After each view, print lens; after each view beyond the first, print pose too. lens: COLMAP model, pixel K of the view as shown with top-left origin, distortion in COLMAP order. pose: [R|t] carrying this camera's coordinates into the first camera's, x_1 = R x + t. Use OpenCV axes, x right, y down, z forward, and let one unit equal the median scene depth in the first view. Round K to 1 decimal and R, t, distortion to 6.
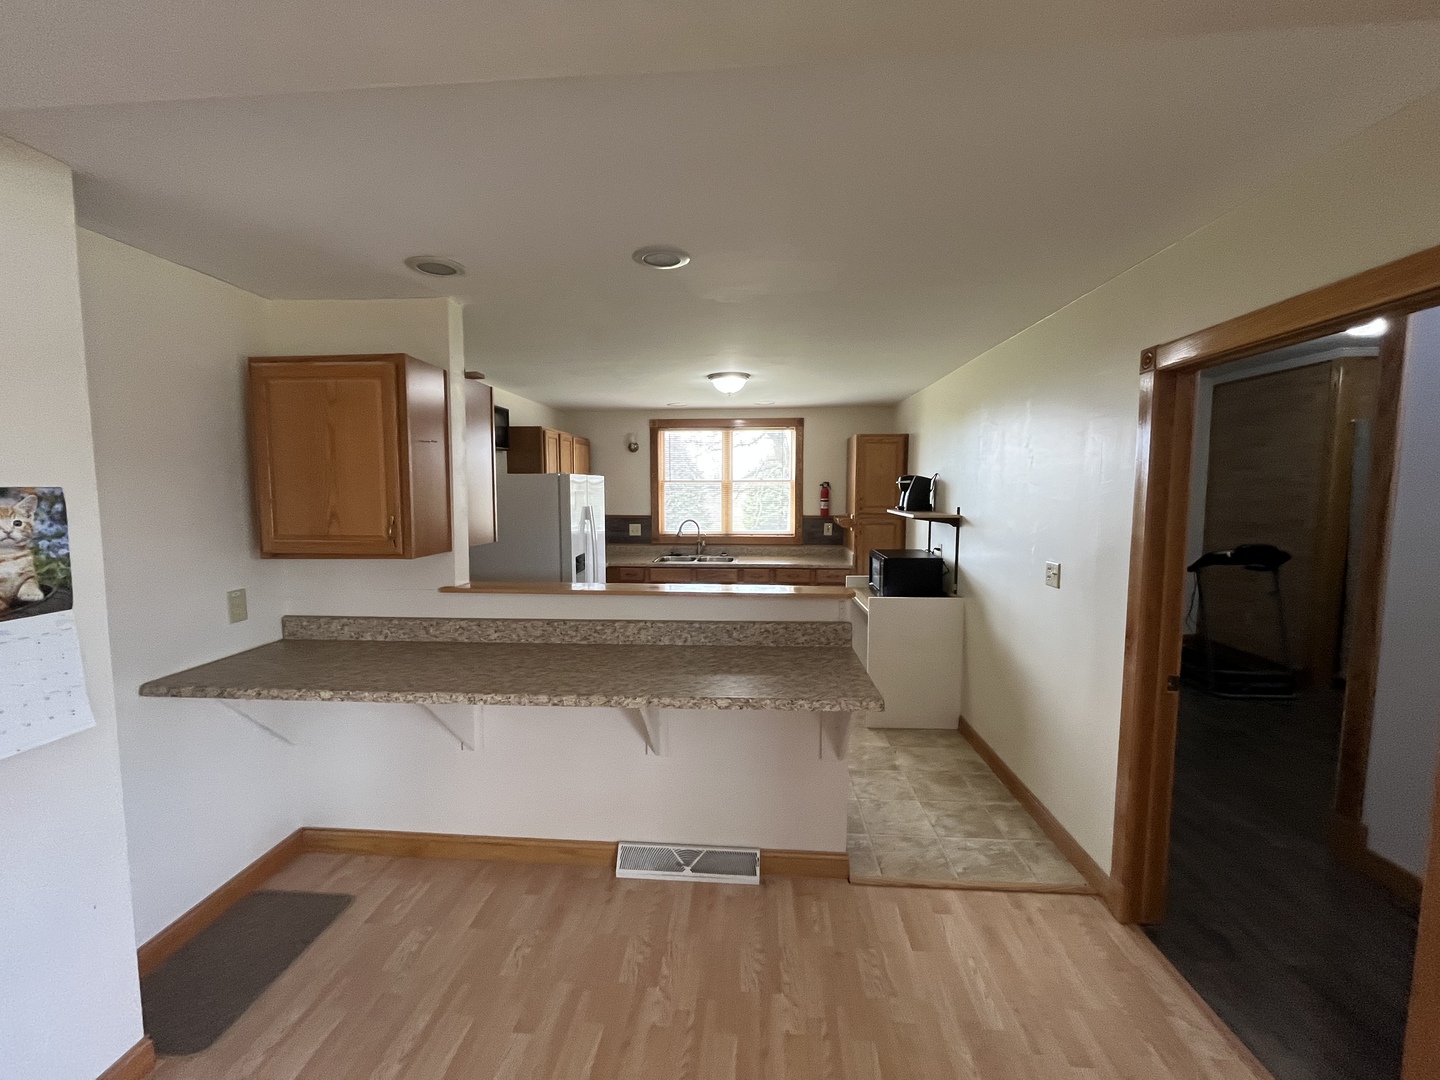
lens RADIAL K [[580.2, 0, 718.1], [0, 580.2, 531.4], [0, 0, 1]] dist [-0.000291, -0.000309]
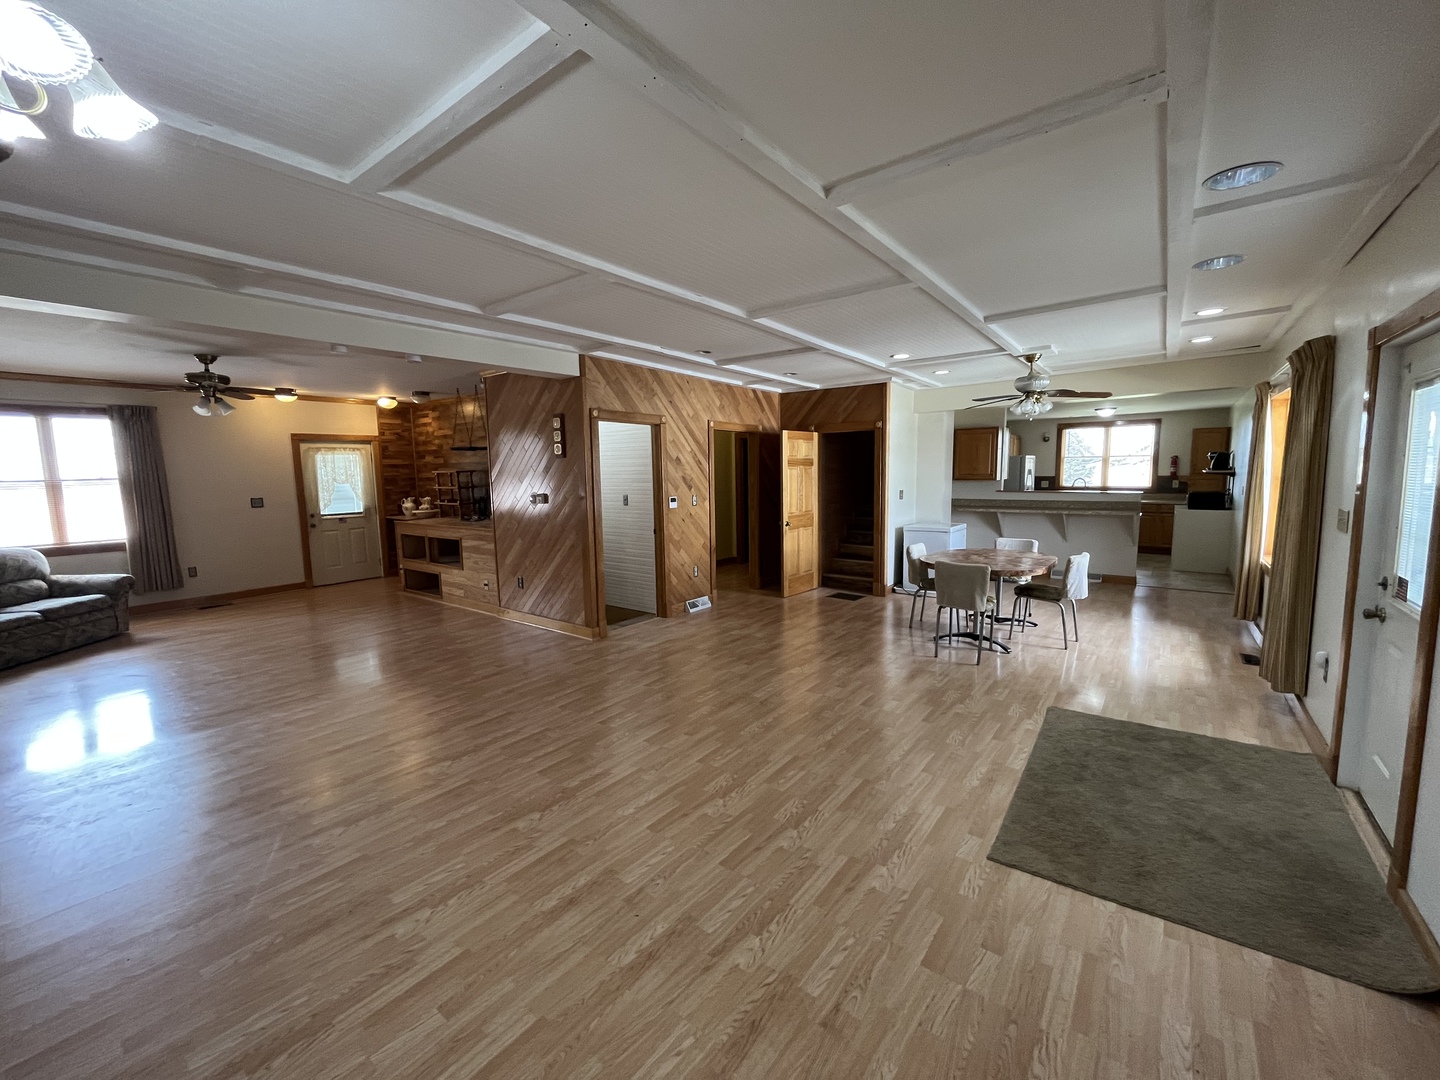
lens RADIAL K [[581.2, 0, 716.0], [0, 581.2, 534.8], [0, 0, 1]] dist [-0.003086, -0.000376]
pose [[0.825580, 0.051182, -0.561959, 0.059657], [-0.026546, 0.998298, 0.051923, 0.133116], [0.563661, -0.027949, 0.825534, -1.662599]]
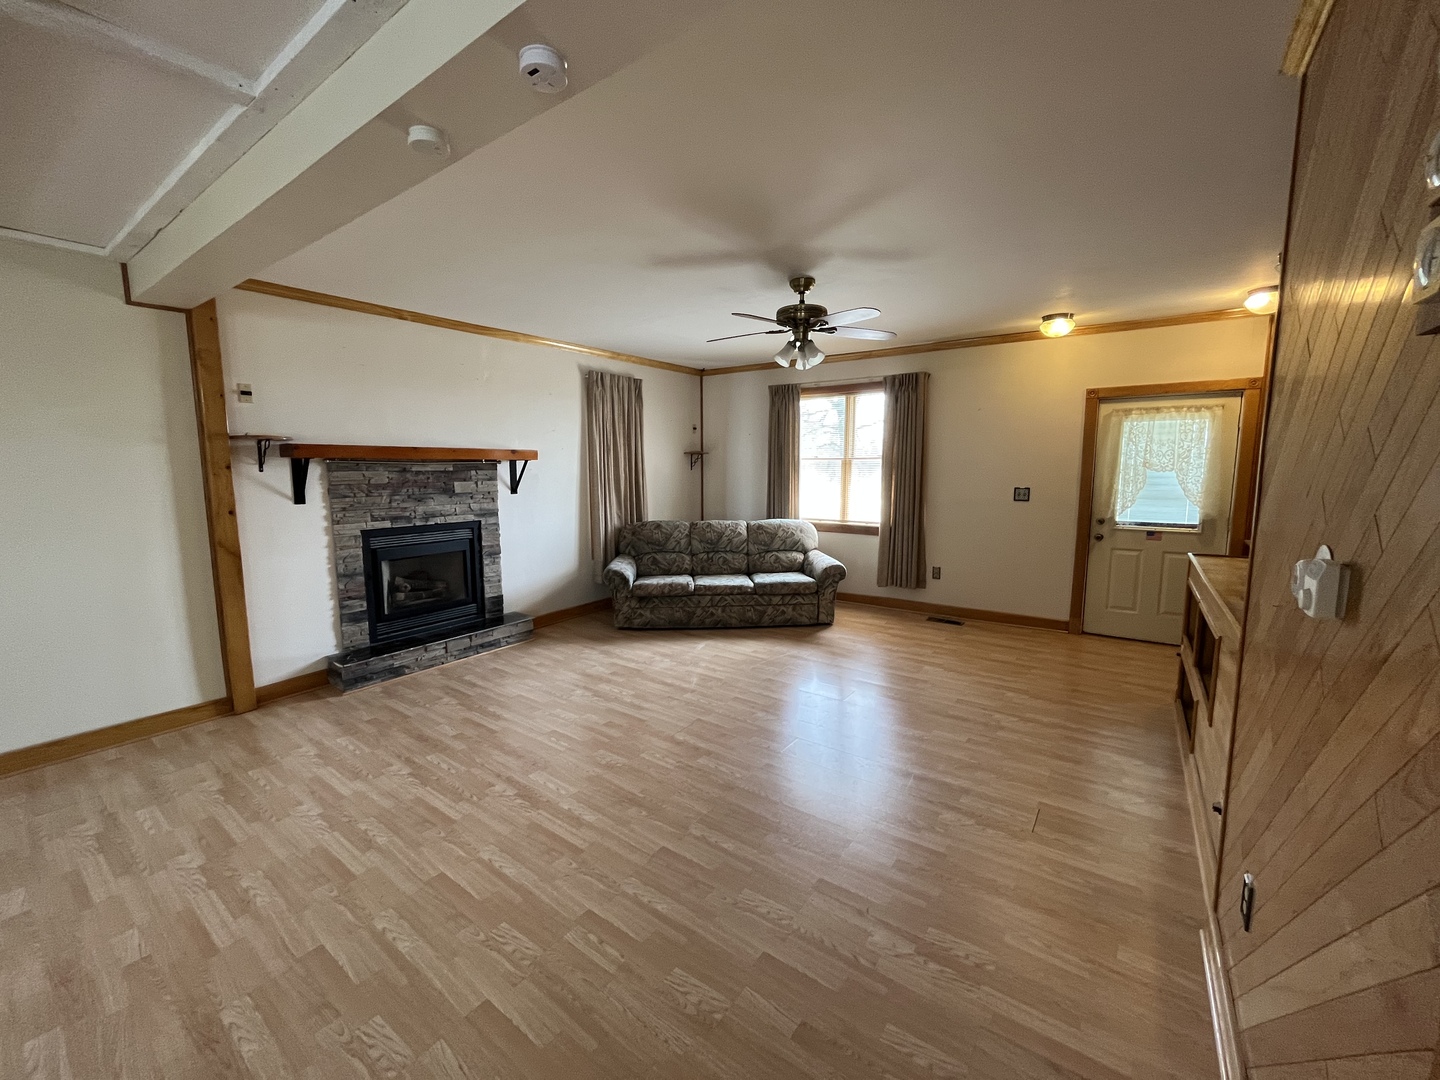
lens RADIAL K [[581.2, 0, 716.0], [0, 581.2, 534.8], [0, 0, 1]] dist [-0.003086, -0.000376]
pose [[-0.536482, 0.107535, -0.837032, -0.706087], [-0.059126, 0.984621, 0.164392, 0.082868], [0.841838, 0.137684, -0.521874, -0.864111]]
